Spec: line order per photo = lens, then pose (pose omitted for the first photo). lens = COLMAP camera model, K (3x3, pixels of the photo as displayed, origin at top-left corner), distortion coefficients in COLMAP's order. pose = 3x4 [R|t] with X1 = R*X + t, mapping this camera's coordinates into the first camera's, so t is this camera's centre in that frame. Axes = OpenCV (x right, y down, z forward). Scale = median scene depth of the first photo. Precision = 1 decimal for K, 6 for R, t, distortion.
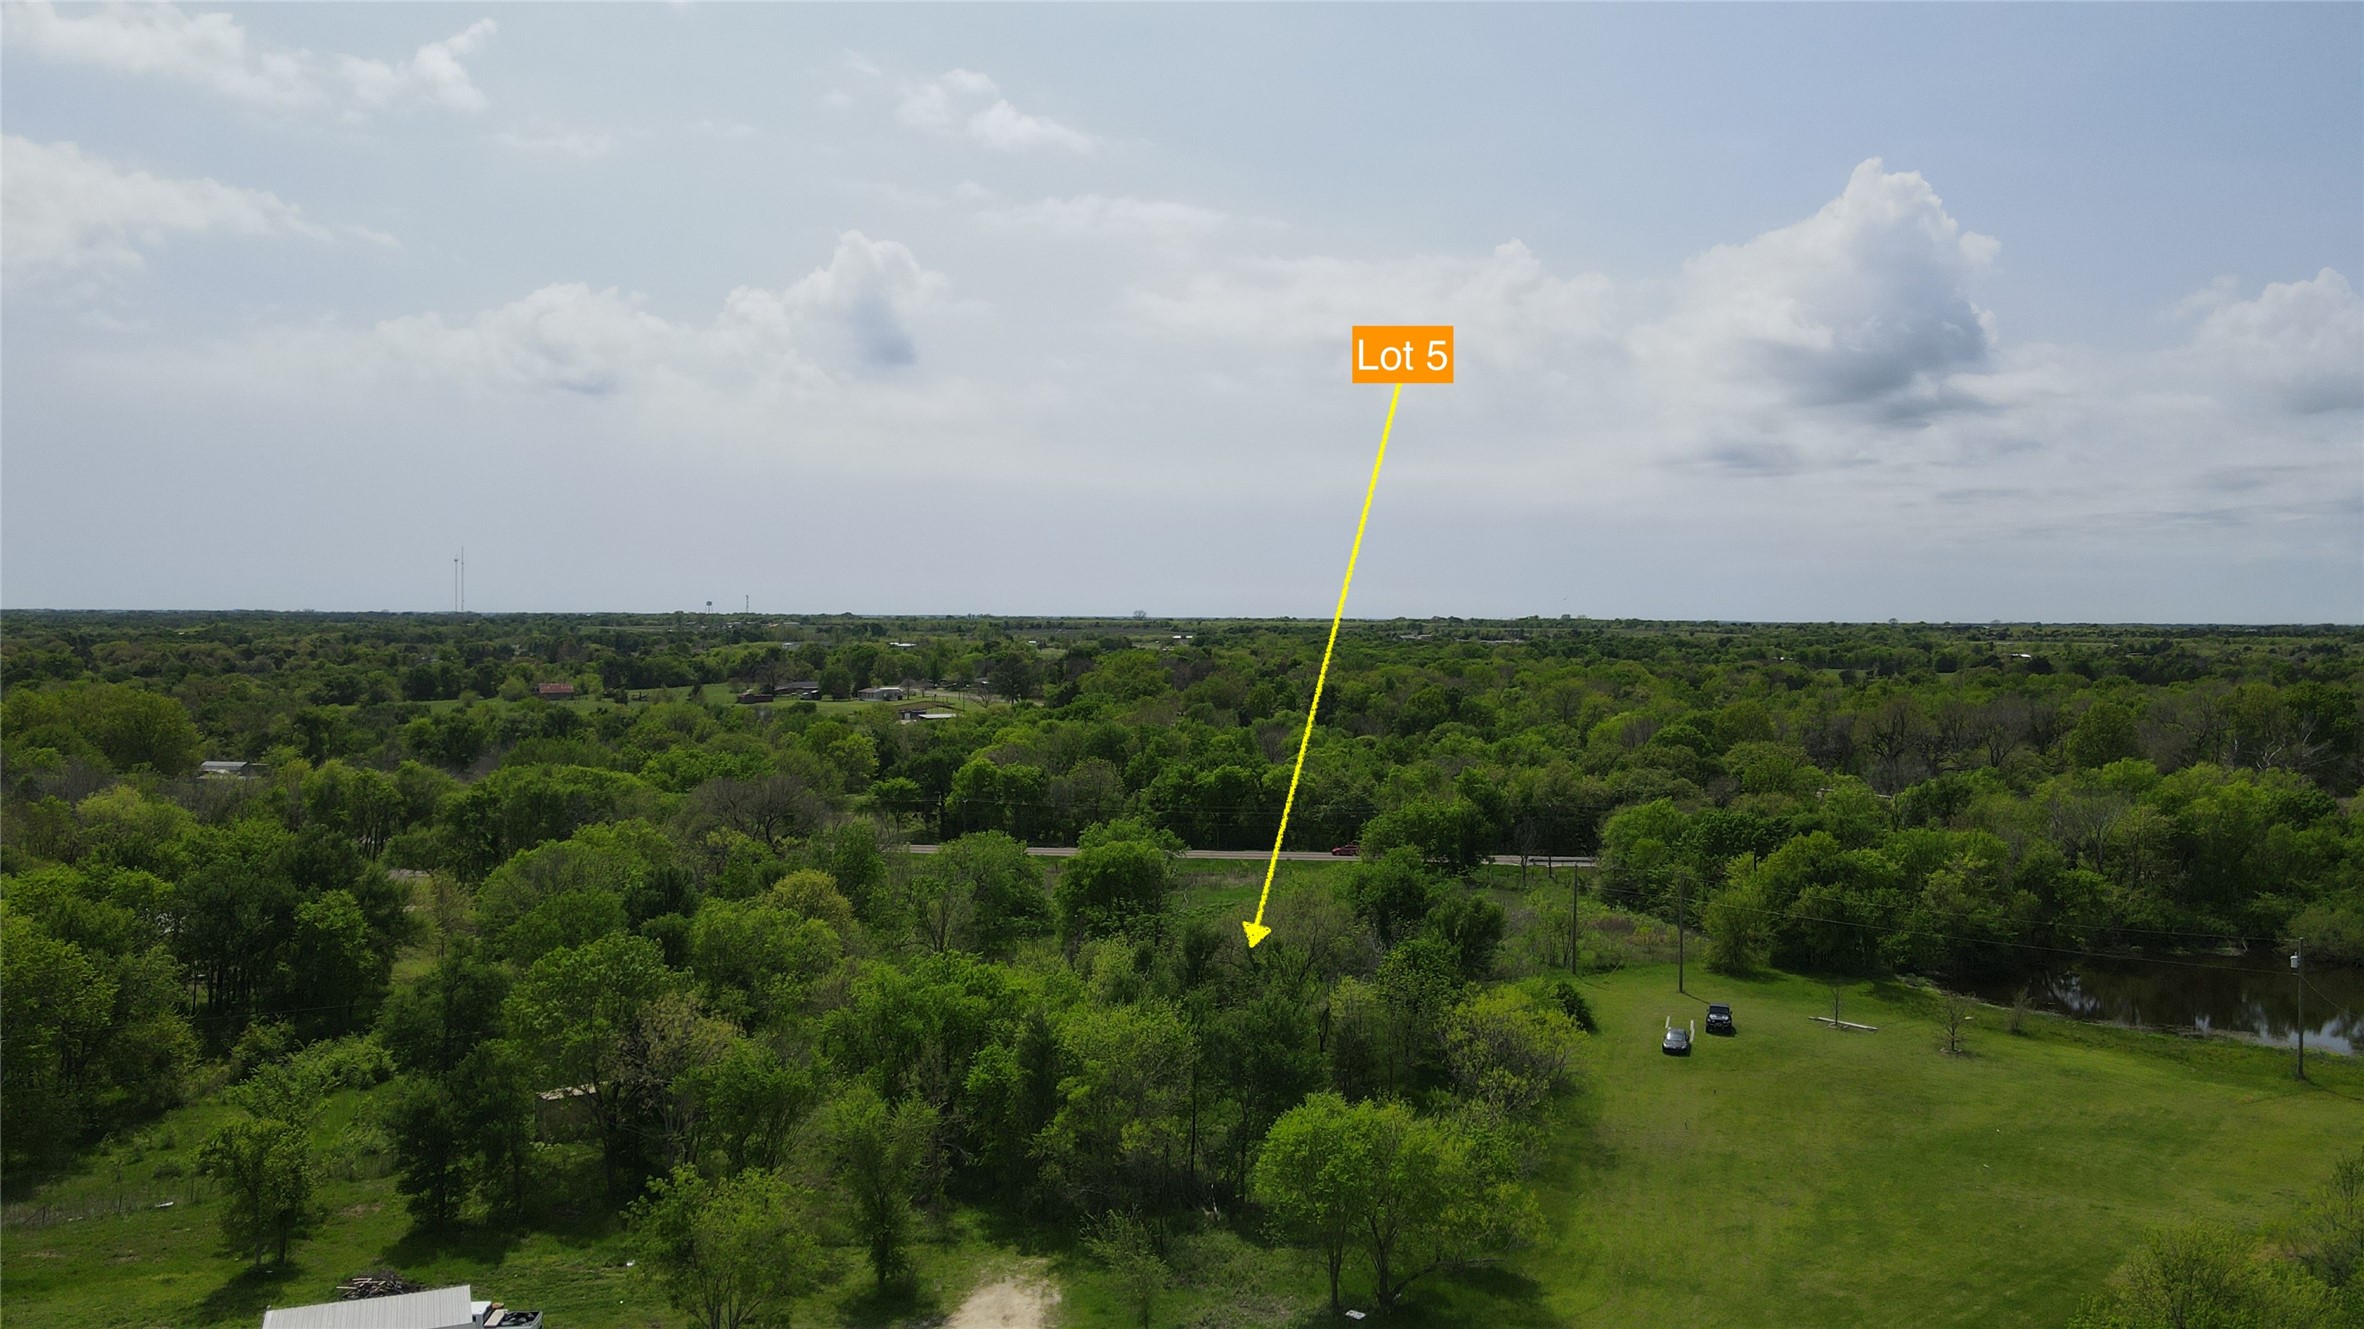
lens RADIAL K [[1738.0, 0, 1185.8], [0, 1738.0, 669.4], [0, 0, 1]] dist [0.008628, 0.025295]
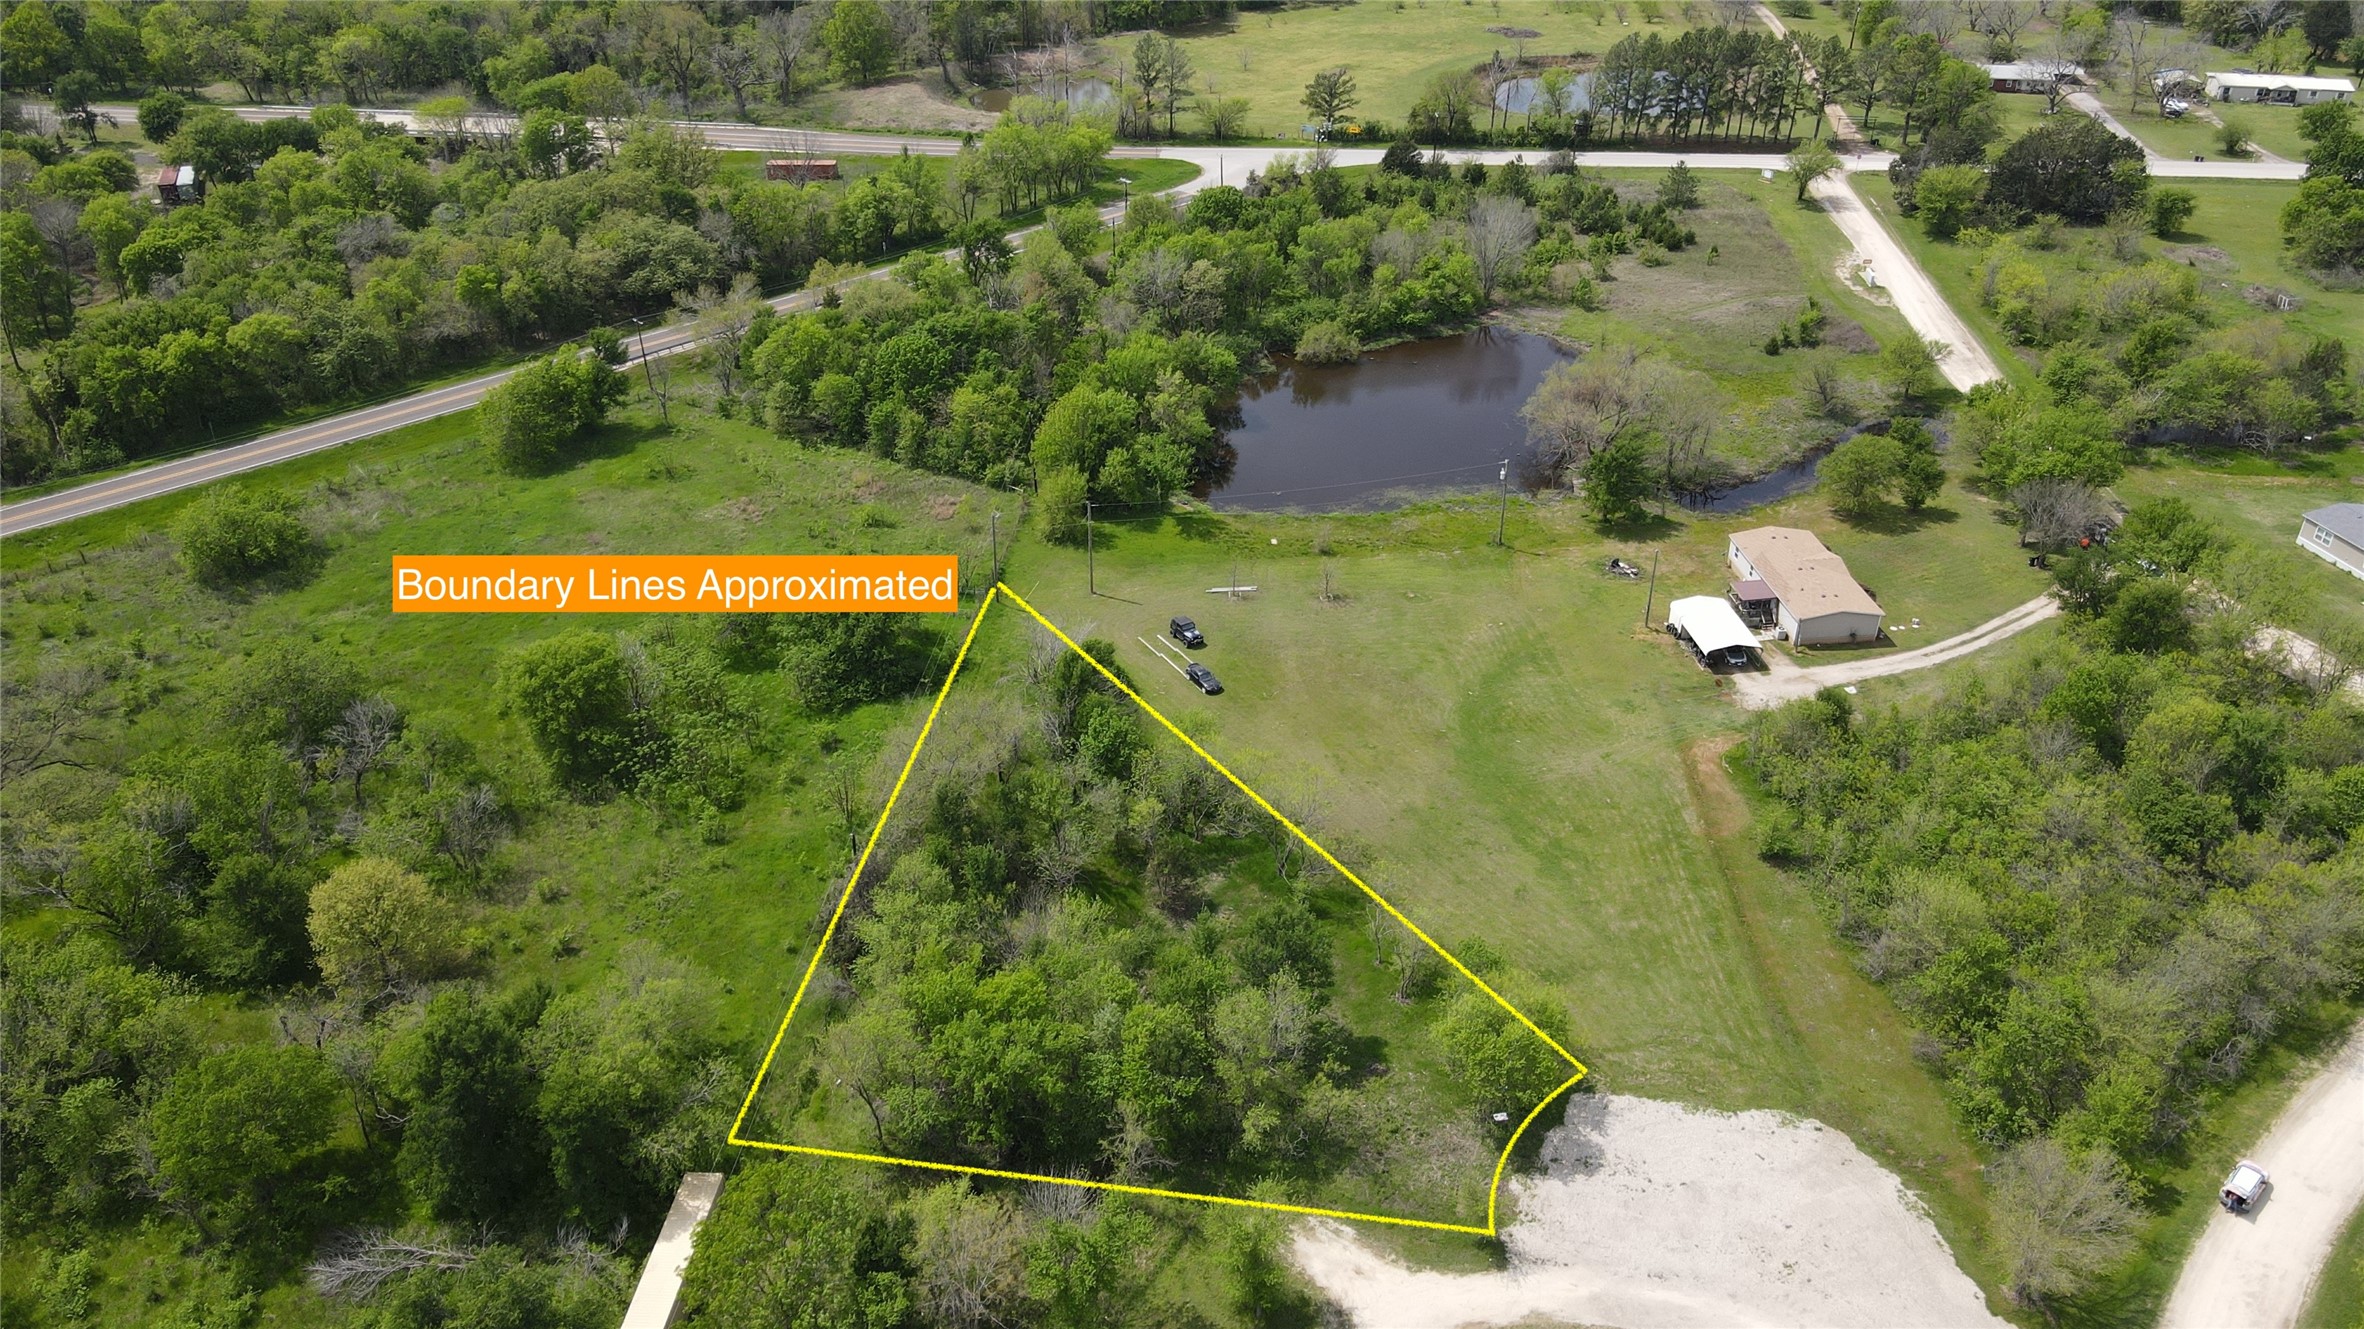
lens RADIAL K [[1738.0, 0, 1180.4], [0, 1738.0, 645.0], [0, 0, 1]] dist [0.008628, 0.025295]
pose [[0.640435, -0.398205, 0.656715, -0.438029], [0.024031, 0.865056, 0.501099, -0.351904], [-0.767636, -0.305140, 0.563582, 0.261129]]
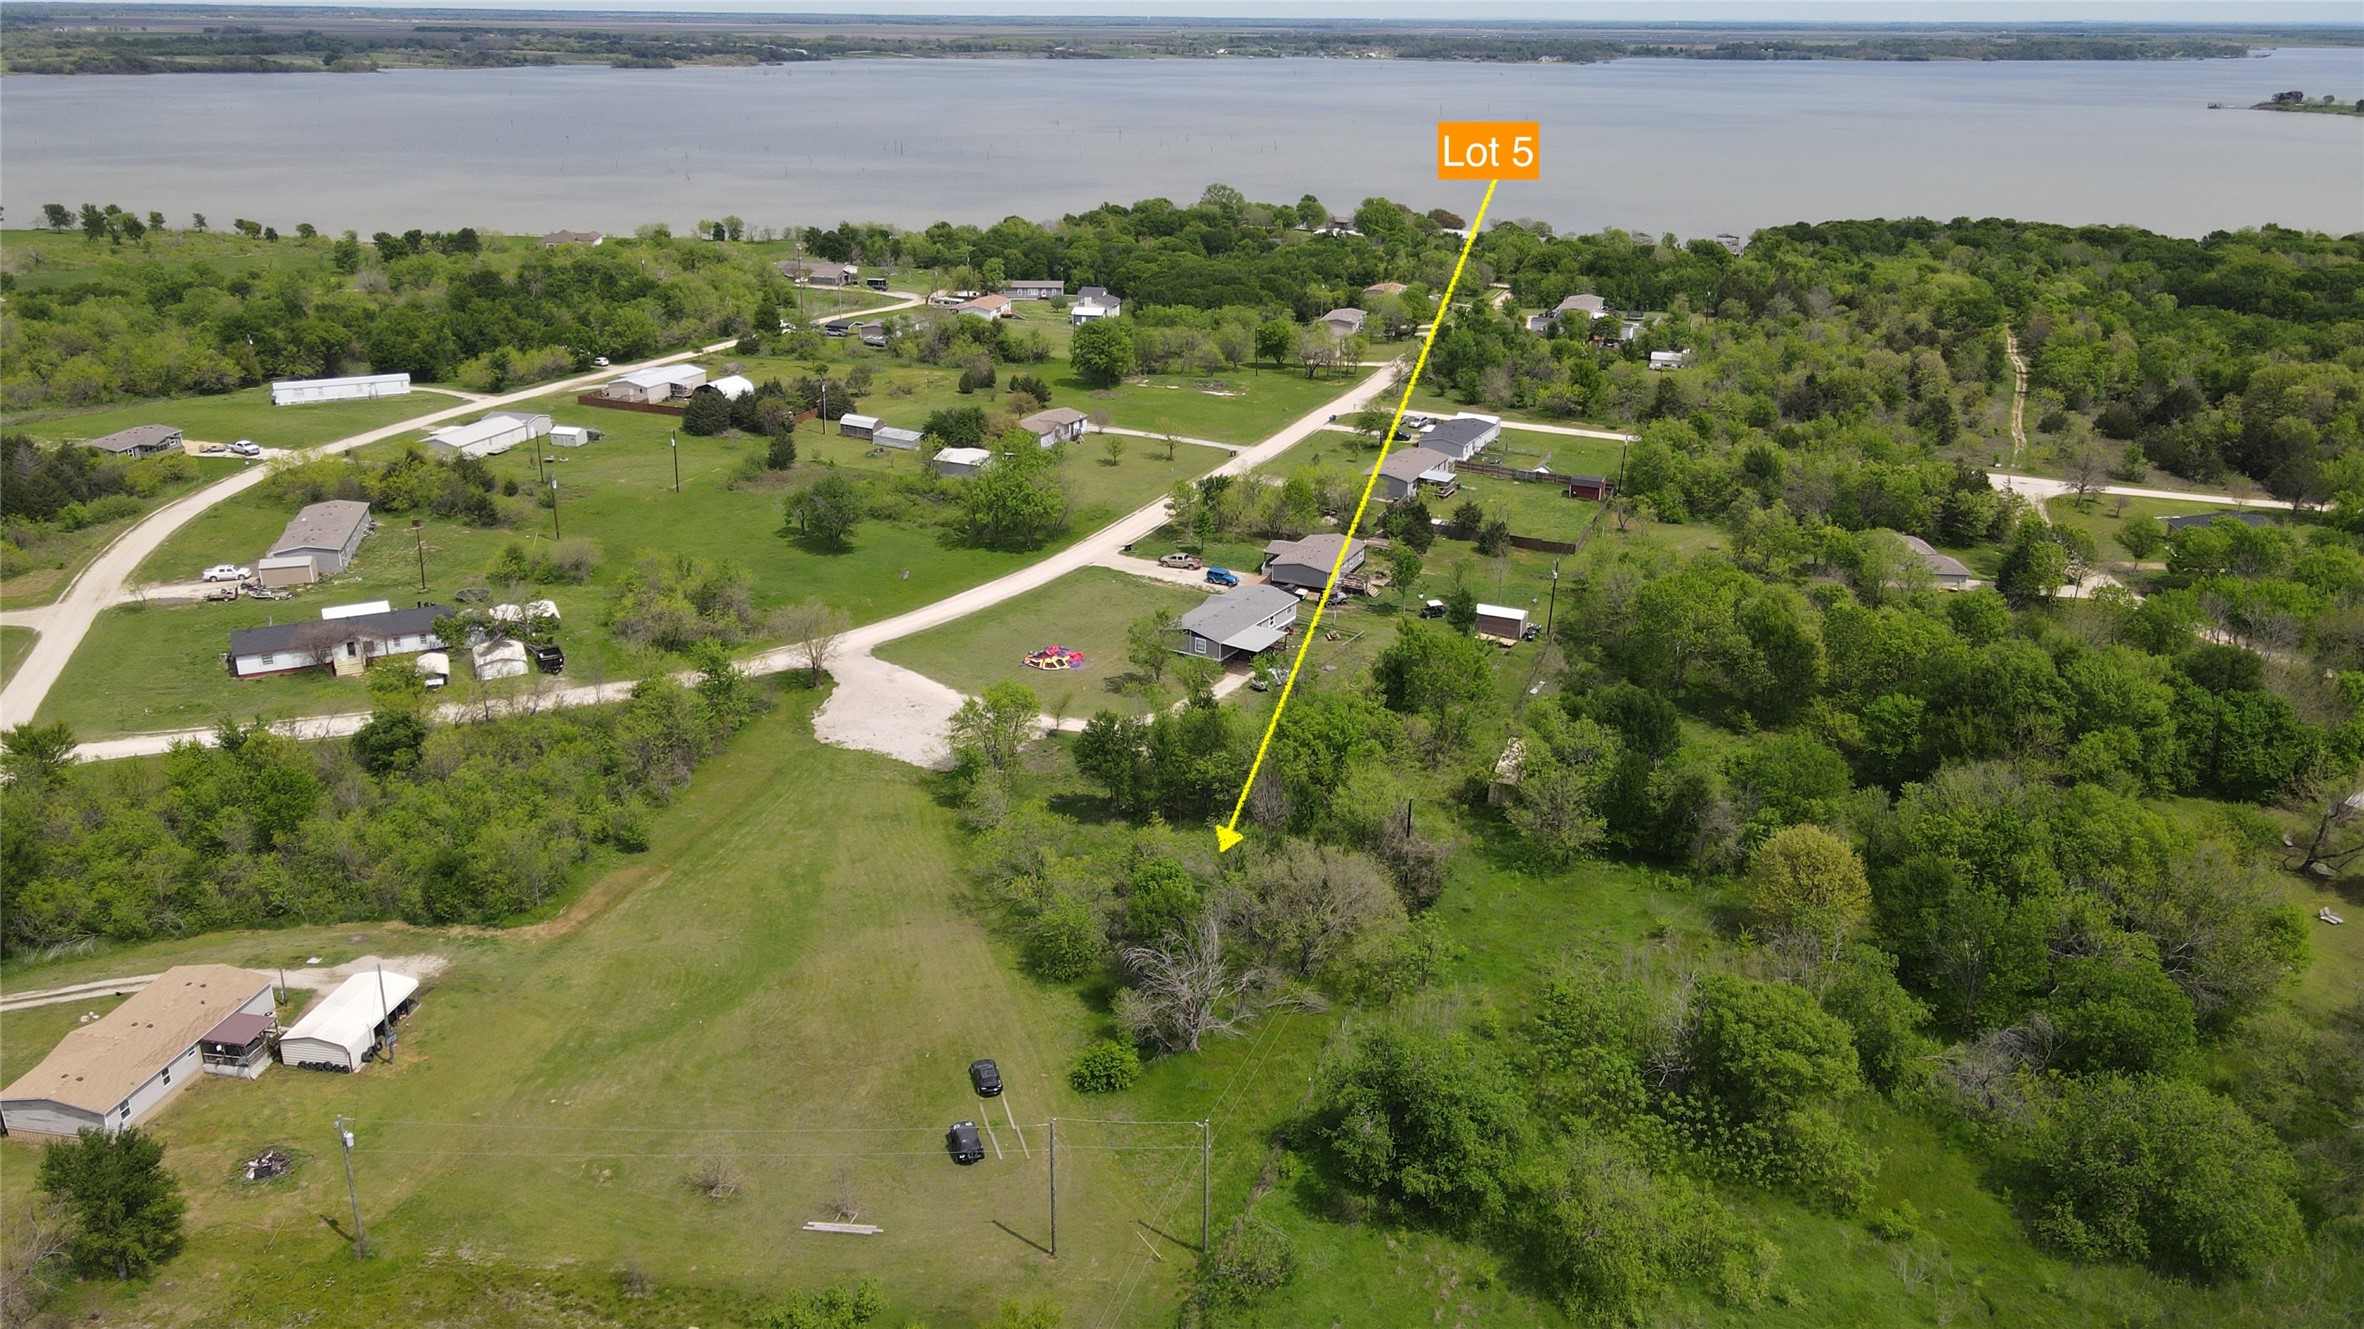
lens RADIAL K [[1738.0, 0, 1183.3], [0, 1738.0, 653.9], [0, 0, 1]] dist [0.008628, 0.025295]
pose [[-0.819306, 0.190822, -0.540671, 0.556292], [-0.028681, 0.928171, 0.371046, -0.312926], [0.572639, 0.319507, -0.754983, 1.420449]]
